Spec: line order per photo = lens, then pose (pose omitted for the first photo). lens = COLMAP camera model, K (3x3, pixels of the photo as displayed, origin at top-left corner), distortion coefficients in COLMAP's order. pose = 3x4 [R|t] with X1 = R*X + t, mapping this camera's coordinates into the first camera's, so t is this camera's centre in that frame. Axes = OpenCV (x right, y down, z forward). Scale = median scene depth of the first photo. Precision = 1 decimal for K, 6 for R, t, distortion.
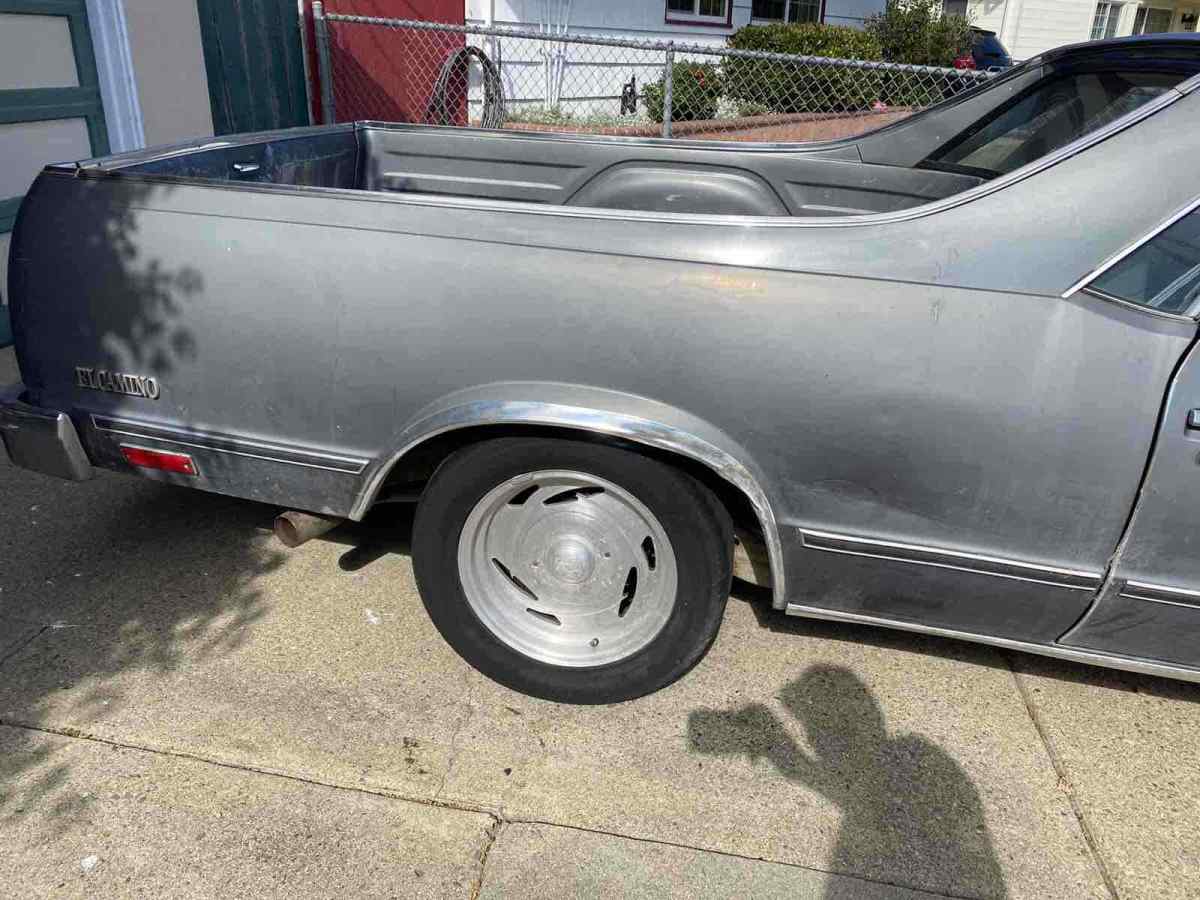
lens RADIAL K [[943.0, 0, 598.5], [0, 943.0, 447.2], [0, 0, 1]] dist [0.016717, -0.018212]
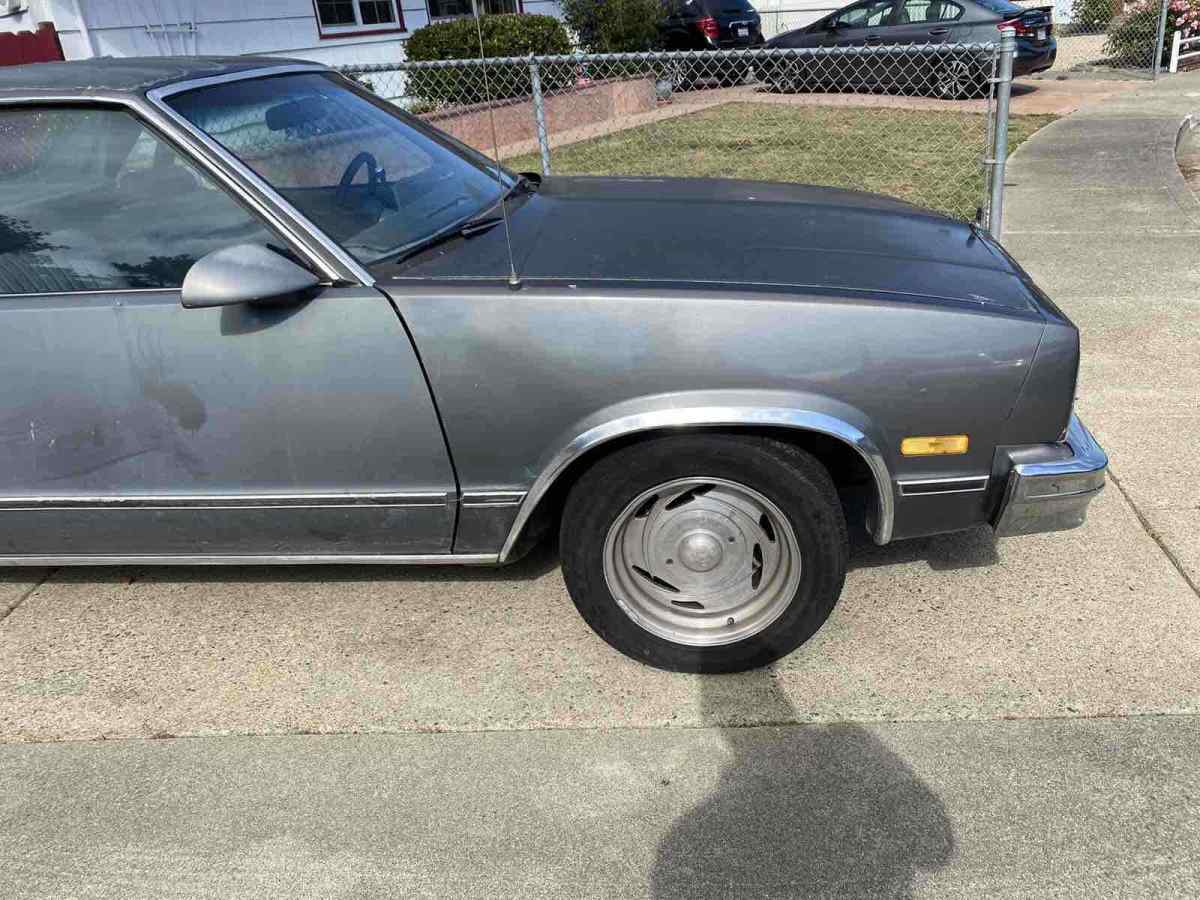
lens RADIAL K [[943.0, 0, 605.7], [0, 943.0, 459.5], [0, 0, 1]] dist [0.016717, -0.018212]
pose [[0.985283, -0.166984, 0.036513, 0.800413], [0.166214, 0.985816, 0.023215, 0.117463], [-0.039872, -0.016804, 0.999063, -0.198916]]
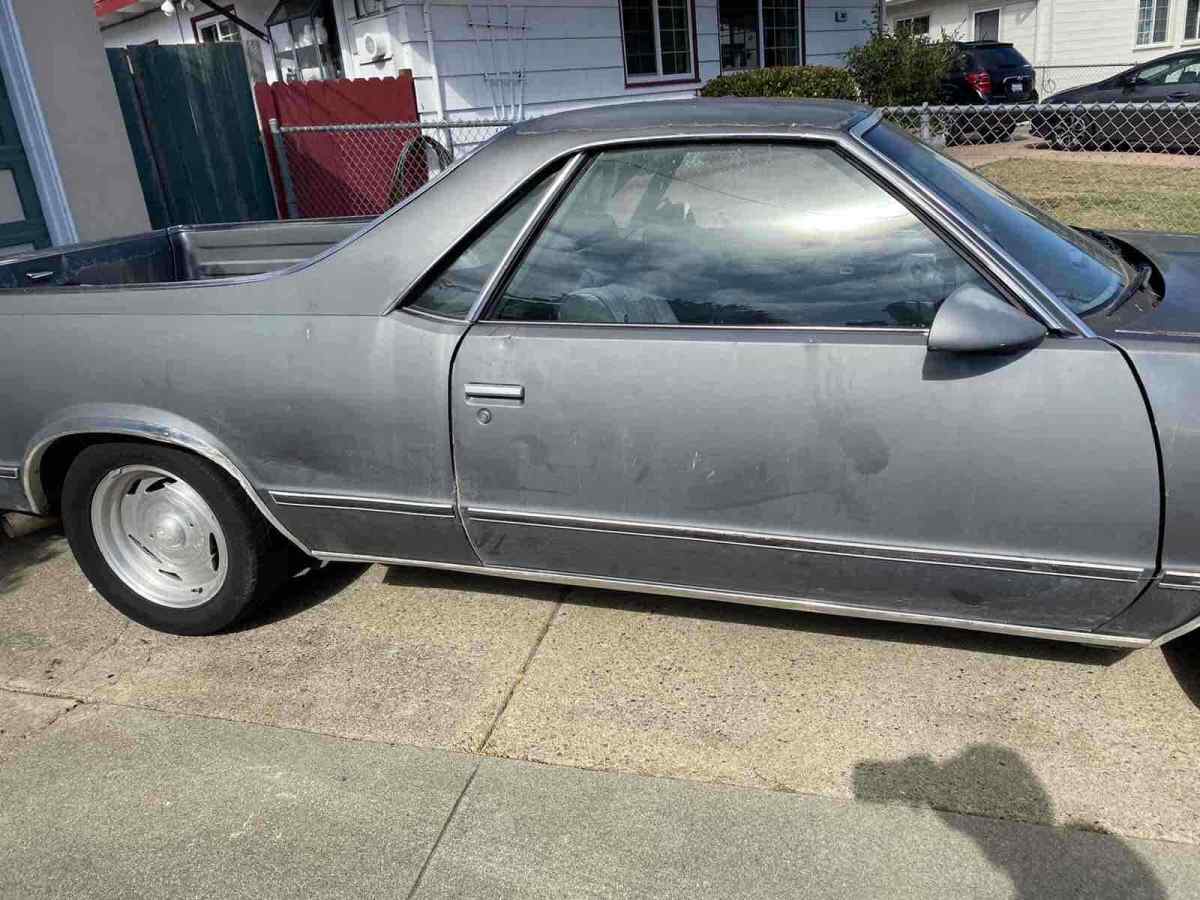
lens RADIAL K [[943.0, 0, 600.4], [0, 943.0, 444.3], [0, 0, 1]] dist [0.016717, -0.018212]
pose [[0.986852, -0.080432, -0.140195, 0.475189], [0.072602, 0.995548, -0.060106, 0.071953], [0.144406, 0.049137, 0.988298, -0.182106]]
